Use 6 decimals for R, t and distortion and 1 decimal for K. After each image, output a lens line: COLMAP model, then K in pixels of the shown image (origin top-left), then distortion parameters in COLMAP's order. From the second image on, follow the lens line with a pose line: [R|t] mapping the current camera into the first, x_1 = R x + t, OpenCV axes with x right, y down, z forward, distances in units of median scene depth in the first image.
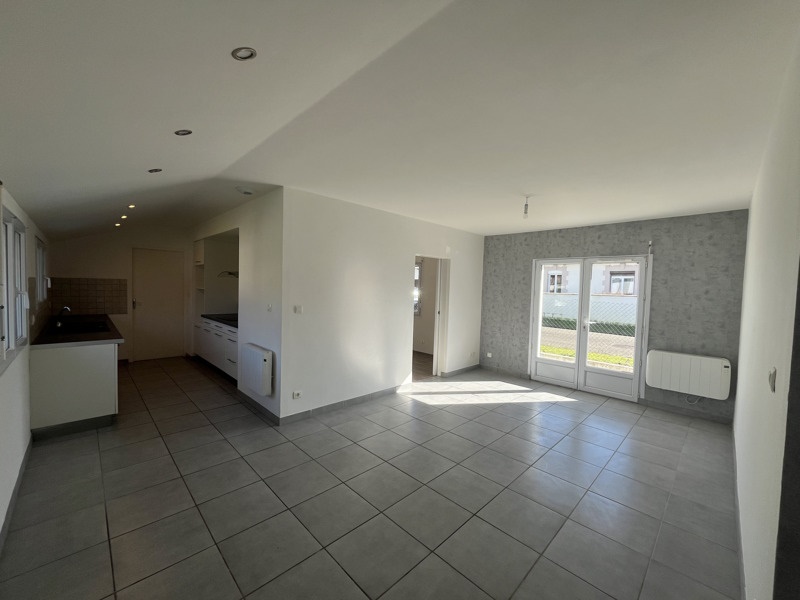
lens RADIAL K [[323.7, 0, 401.4], [0, 323.7, 299.0], [0, 0, 1]] dist [-0.002039, -0.000035]
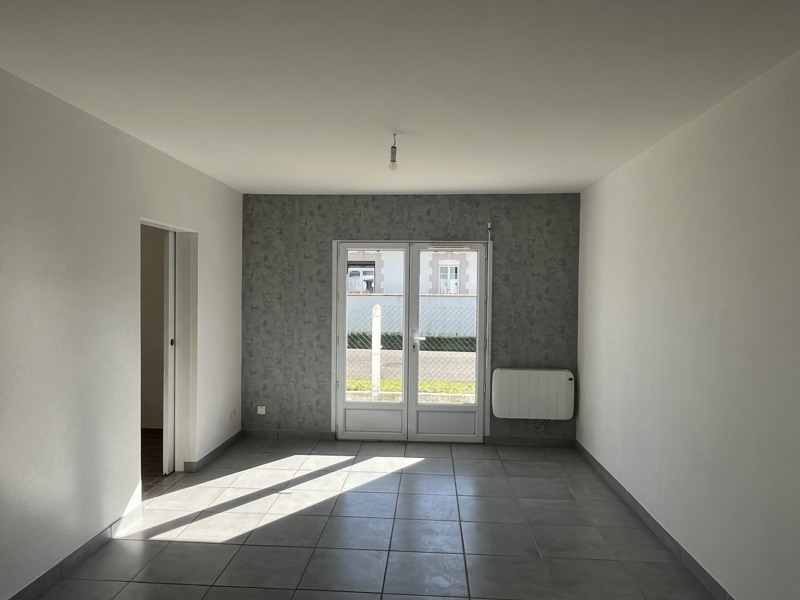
lens RADIAL K [[526.1, 0, 399.6], [0, 526.1, 299.7], [0, 0, 1]] dist [0.004678, -0.004218]
pose [[0.747712, -0.031177, 0.663290, -0.182682], [0.035530, 0.999345, 0.006922, -0.017566], [-0.663072, 0.018391, 0.748330, 0.218011]]
